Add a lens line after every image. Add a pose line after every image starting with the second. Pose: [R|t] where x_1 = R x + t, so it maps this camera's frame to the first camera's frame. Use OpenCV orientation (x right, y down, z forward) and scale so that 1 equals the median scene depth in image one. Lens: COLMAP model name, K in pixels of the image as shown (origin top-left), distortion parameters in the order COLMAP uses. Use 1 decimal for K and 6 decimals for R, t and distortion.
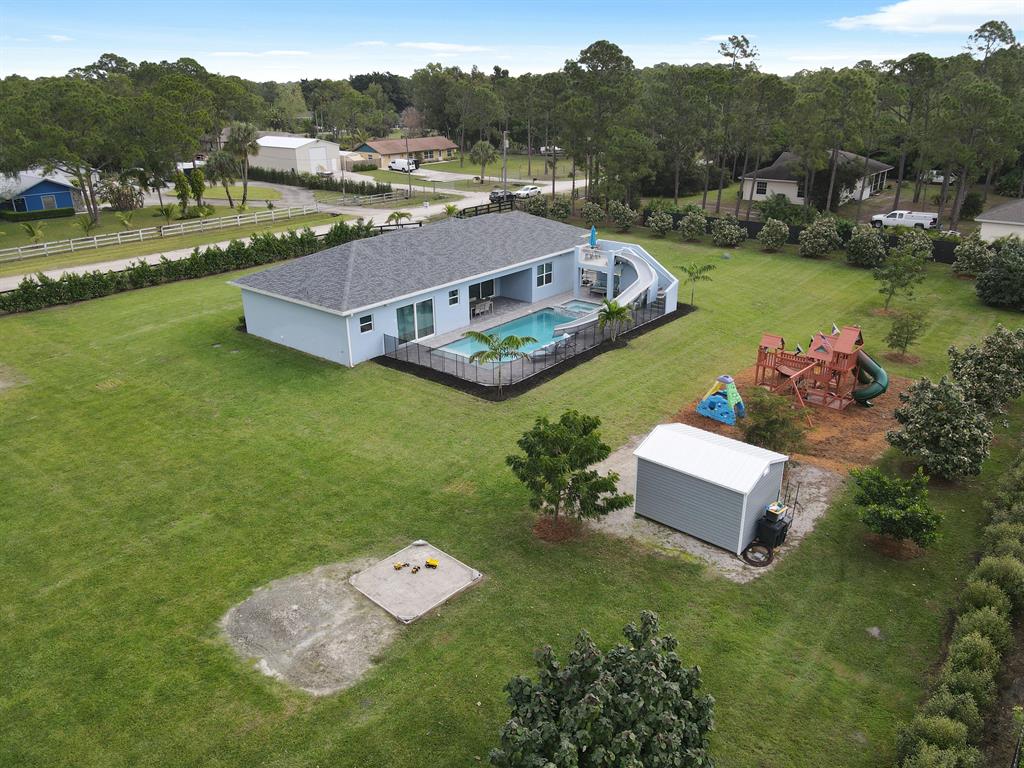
lens RADIAL K [[750.3, 0, 515.5], [0, 750.3, 378.2], [0, 0, 1]] dist [-0.002497, 0.035029]
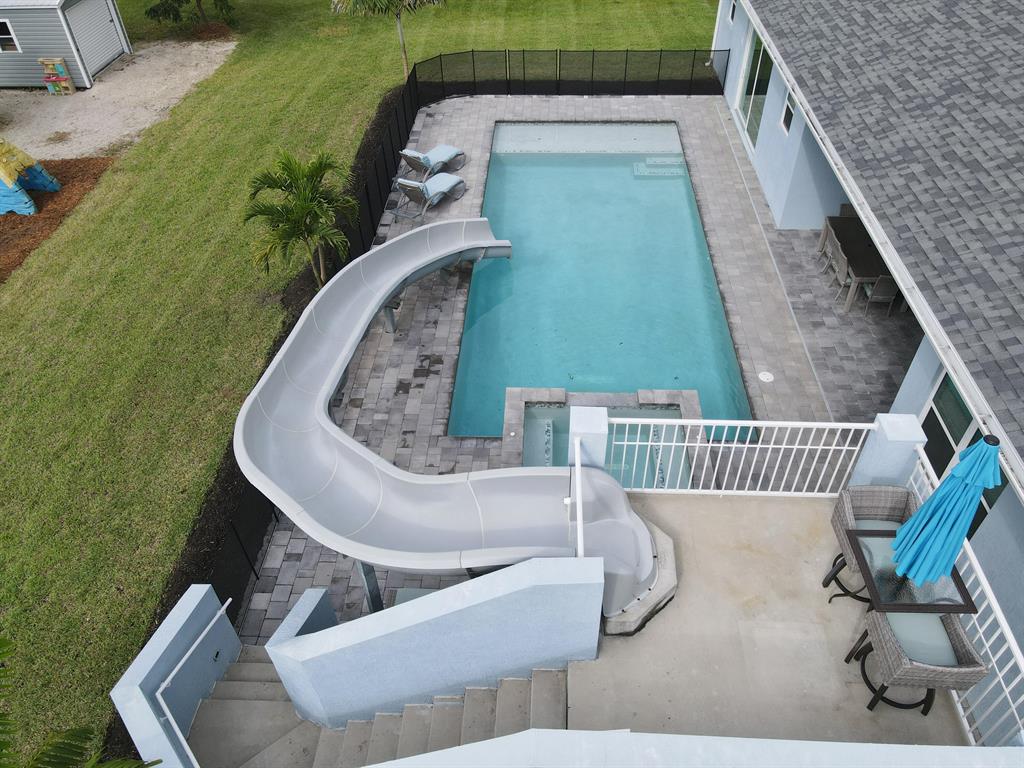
lens RADIAL K [[750.4, 0, 515.5], [0, 750.4, 377.9], [0, 0, 1]] dist [-0.005349, 0.046800]
pose [[-0.800795, 0.419647, -0.427346, 0.181471], [-0.199095, 0.486422, 0.850738, -0.268473], [0.564880, 0.766349, -0.305974, 0.973357]]
